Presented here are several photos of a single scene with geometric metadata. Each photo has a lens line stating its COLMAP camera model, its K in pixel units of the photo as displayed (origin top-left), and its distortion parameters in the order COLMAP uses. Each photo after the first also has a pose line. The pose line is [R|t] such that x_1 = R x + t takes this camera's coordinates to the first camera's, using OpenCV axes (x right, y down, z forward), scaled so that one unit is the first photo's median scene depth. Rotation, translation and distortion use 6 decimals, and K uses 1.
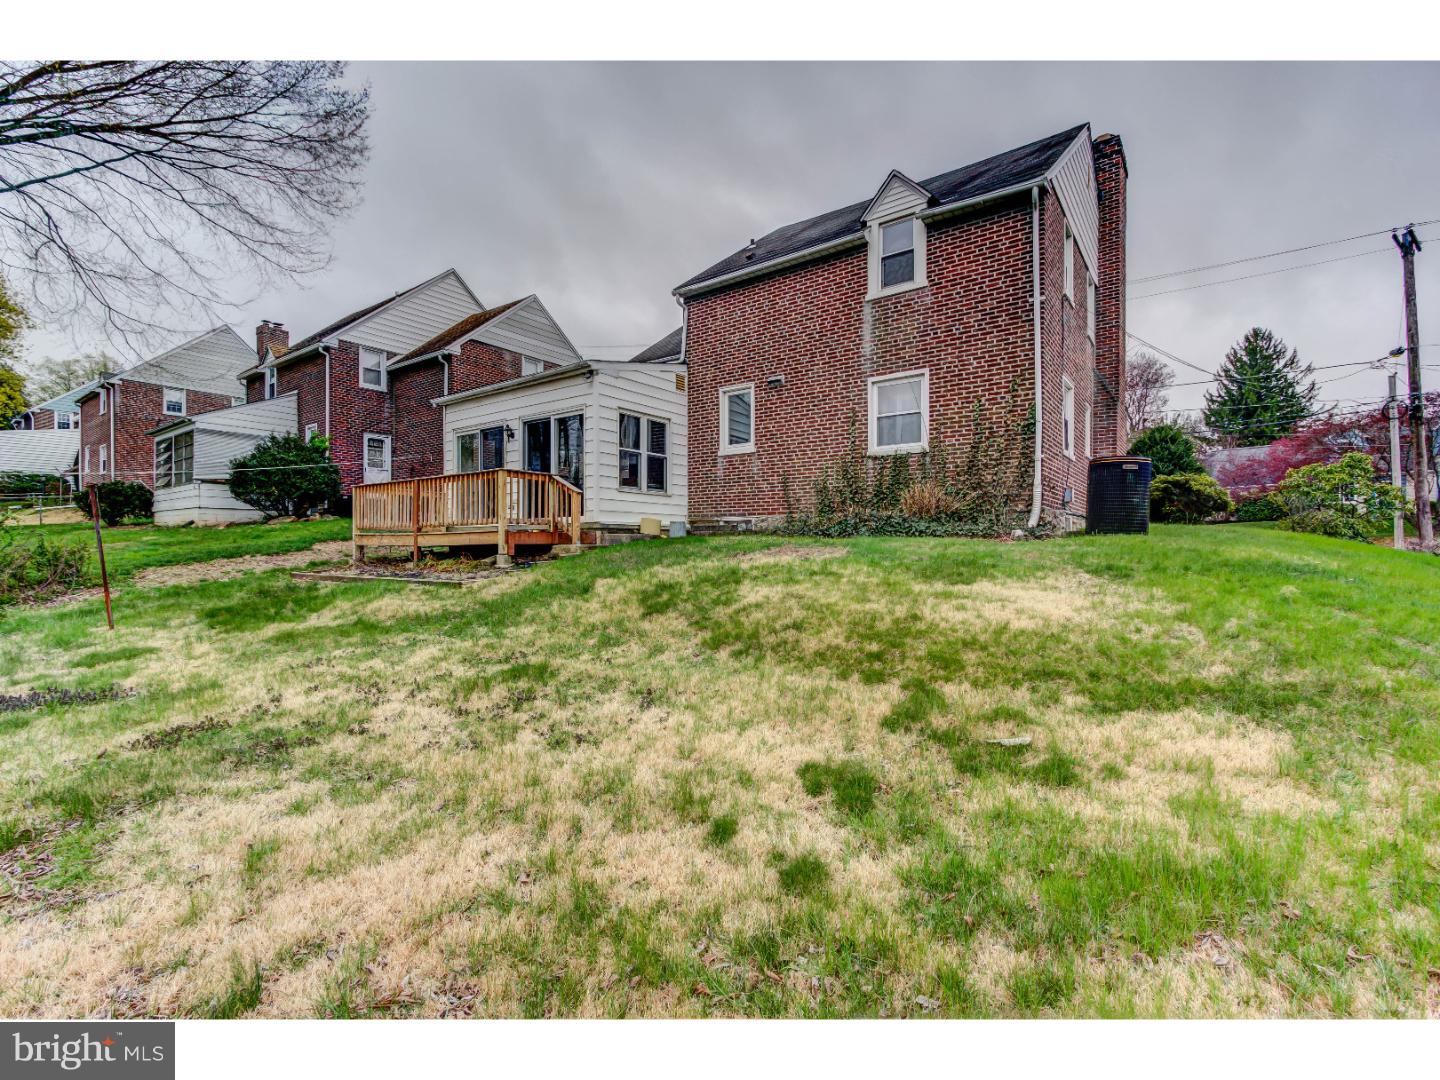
lens RADIAL K [[657.0, 0, 718.5], [0, 657.0, 548.4], [0, 0, 1]] dist [0.001653, 0.000680]
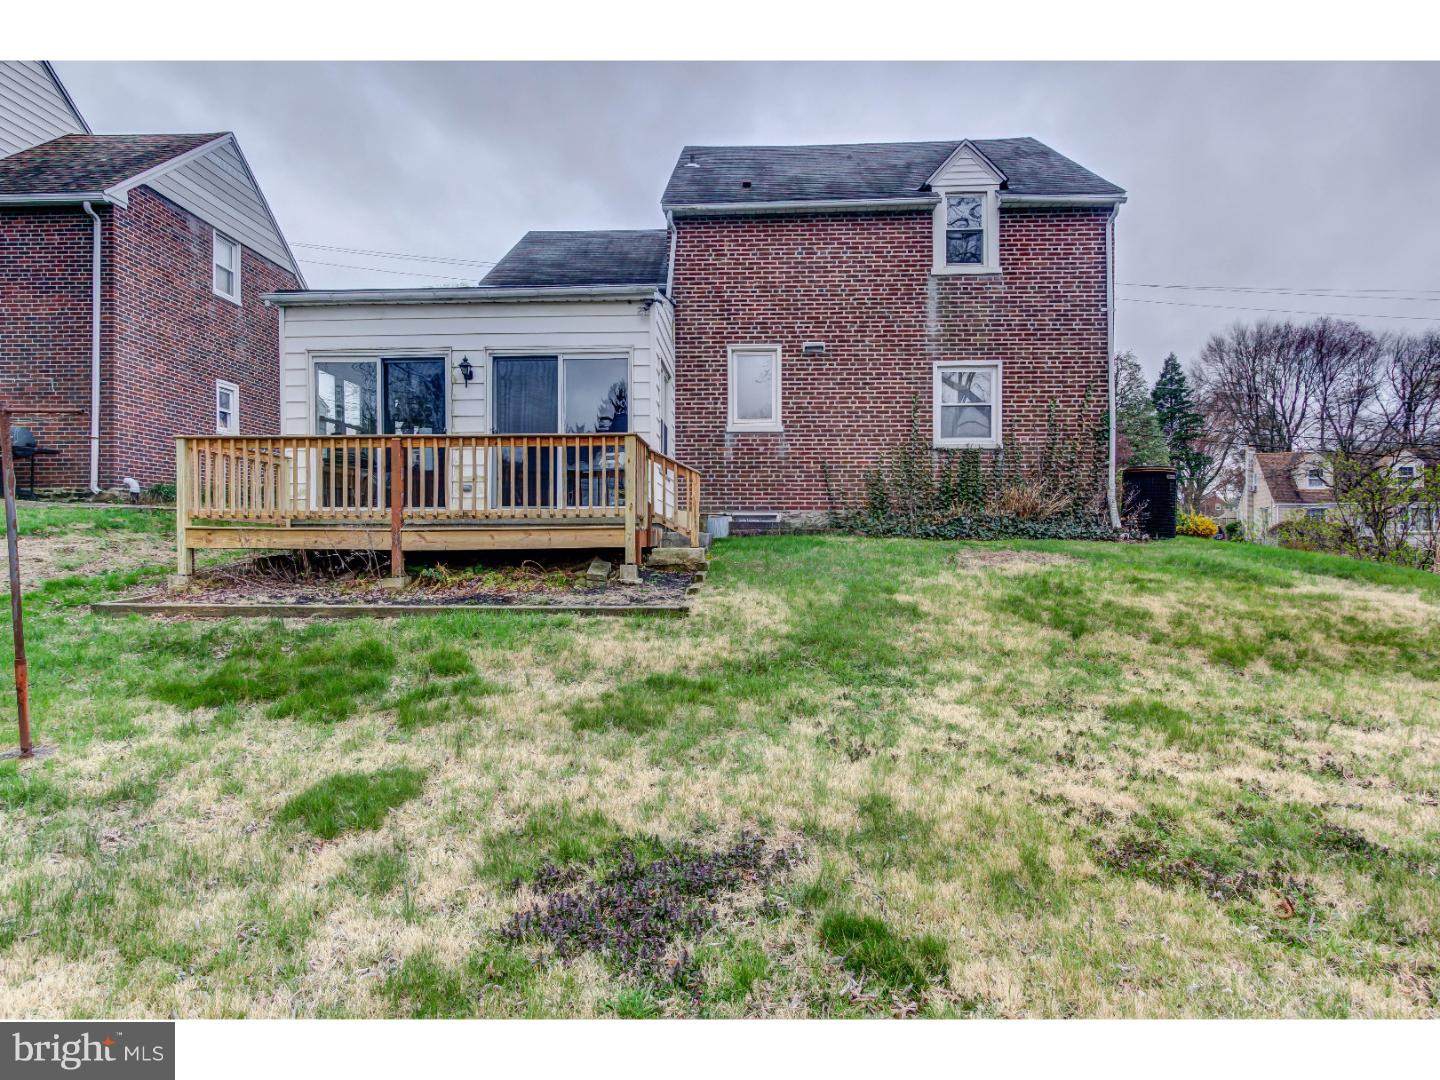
lens RADIAL K [[826.1, 0, 721.2], [0, 826.1, 547.4], [0, 0, 1]] dist [-0.004541, -0.001094]
pose [[0.828349, -0.001816, 0.560210, -0.643252], [0.001487, 0.999998, 0.001044, -0.006569], [-0.560211, -0.000032, 0.828350, 0.228864]]
